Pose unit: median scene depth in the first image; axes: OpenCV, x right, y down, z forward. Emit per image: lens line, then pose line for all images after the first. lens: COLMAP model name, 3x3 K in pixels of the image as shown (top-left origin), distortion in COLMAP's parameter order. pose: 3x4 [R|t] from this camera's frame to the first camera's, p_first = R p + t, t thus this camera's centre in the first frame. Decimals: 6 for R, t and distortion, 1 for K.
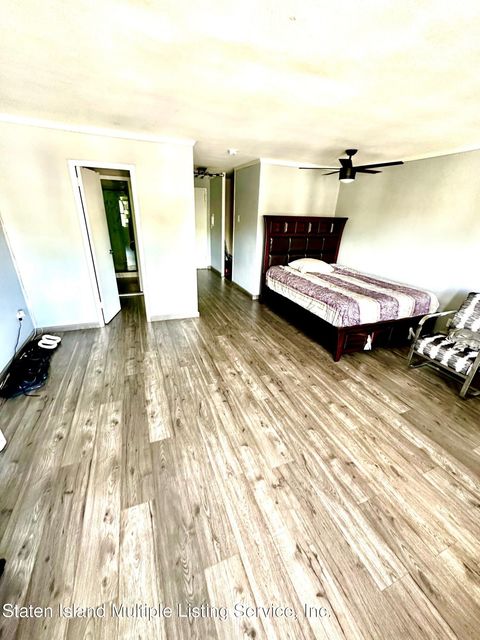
lens RADIAL K [[254.4, 0, 240.0], [0, 254.4, 320.0], [0, 0, 1]] dist [-0.001531, -0.000032]
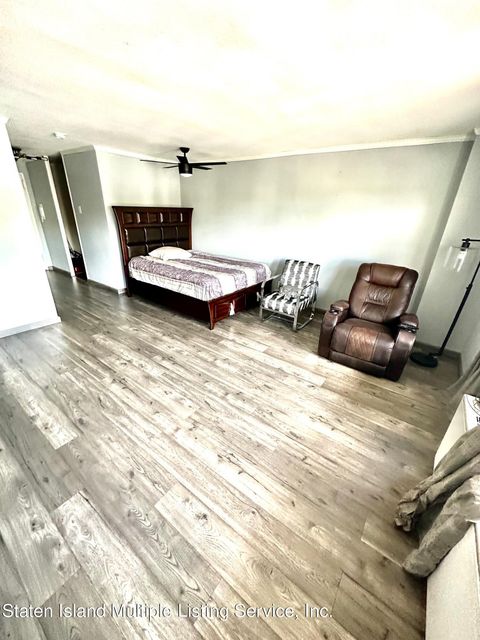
lens RADIAL K [[254.4, 0, 240.0], [0, 254.4, 320.0], [0, 0, 1]] dist [-0.001531, -0.000032]
pose [[0.849334, -0.218507, 0.480507, -0.080580], [0.202679, 0.975518, 0.085360, 0.046754], [-0.487395, 0.024890, 0.872827, -0.119339]]
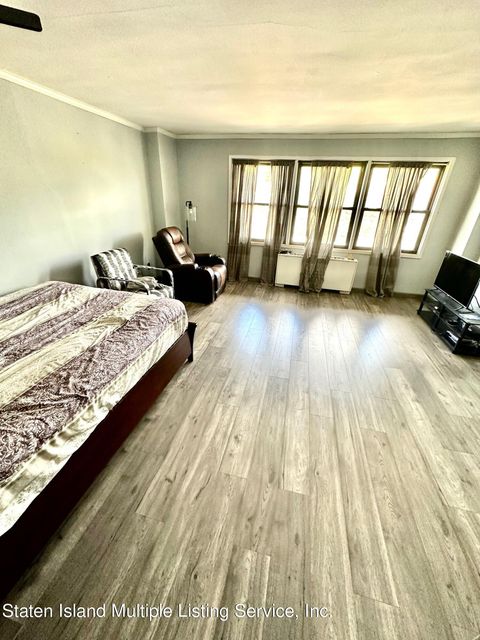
lens RADIAL K [[254.4, 0, 240.0], [0, 254.4, 320.0], [0, 0, 1]] dist [-0.001531, -0.000032]
pose [[-0.814927, -0.319324, 0.483660, -0.148346], [0.166689, 0.670125, 0.723289, -0.578551], [-0.555076, 0.670049, -0.492875, 1.349386]]
